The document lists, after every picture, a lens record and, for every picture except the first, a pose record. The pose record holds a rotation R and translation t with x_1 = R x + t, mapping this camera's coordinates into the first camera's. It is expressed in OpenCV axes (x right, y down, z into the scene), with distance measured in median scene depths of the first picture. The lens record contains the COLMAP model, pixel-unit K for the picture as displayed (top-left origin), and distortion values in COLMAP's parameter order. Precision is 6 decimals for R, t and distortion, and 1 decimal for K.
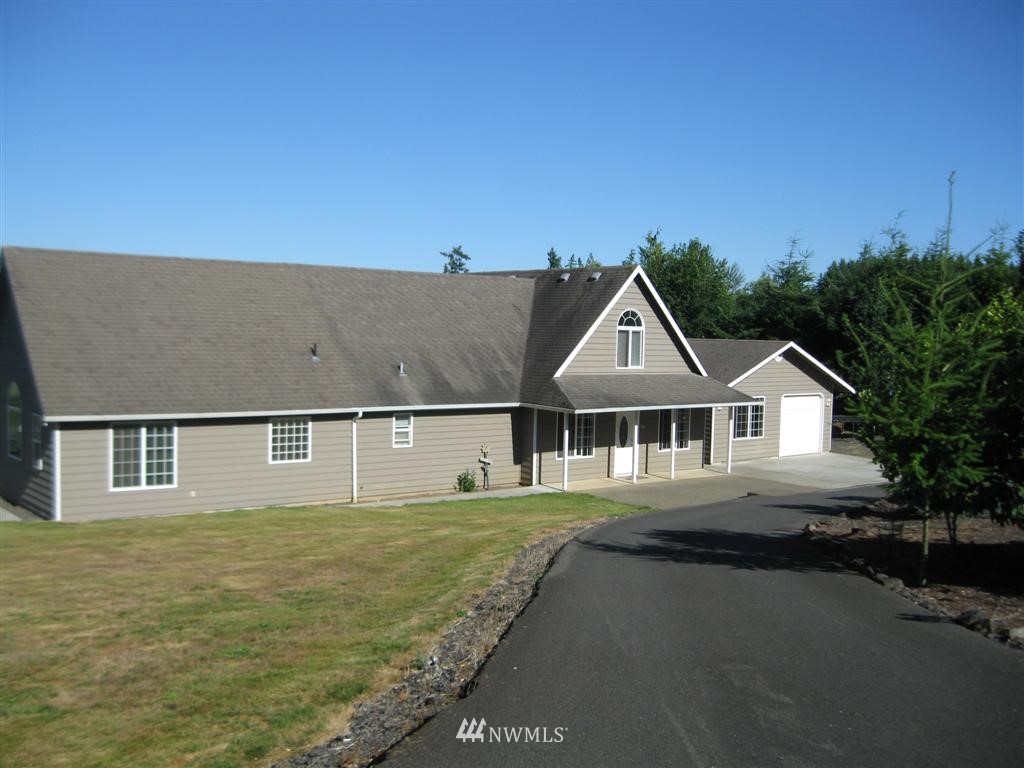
lens RADIAL K [[1044.6, 0, 512.0], [0, 1044.6, 384.0], [0, 0, 1]] dist [-0.000456, -0.000712]
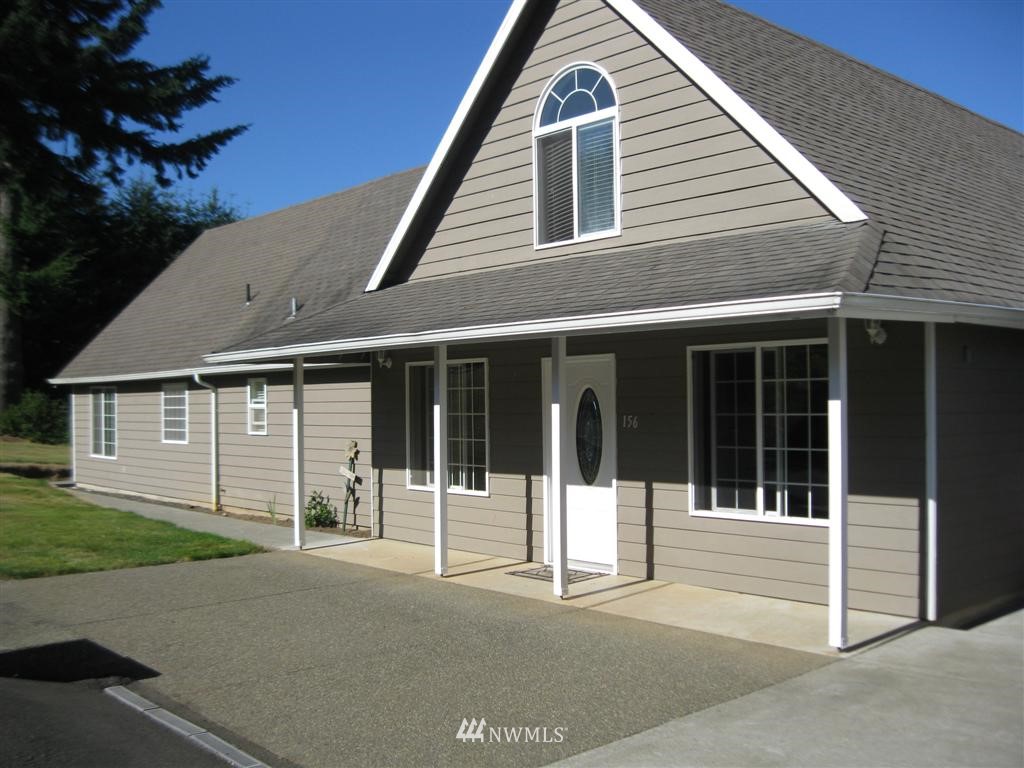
lens RADIAL K [[1010.7, 0, 512.0], [0, 1010.7, 384.0], [0, 0, 1]] dist [-0.125168, -0.000151]
pose [[0.065802, -0.027031, -0.997466, 0.435246], [-0.016109, 0.999474, -0.028149, 0.039621], [0.997703, 0.017921, 0.065332, 0.981159]]
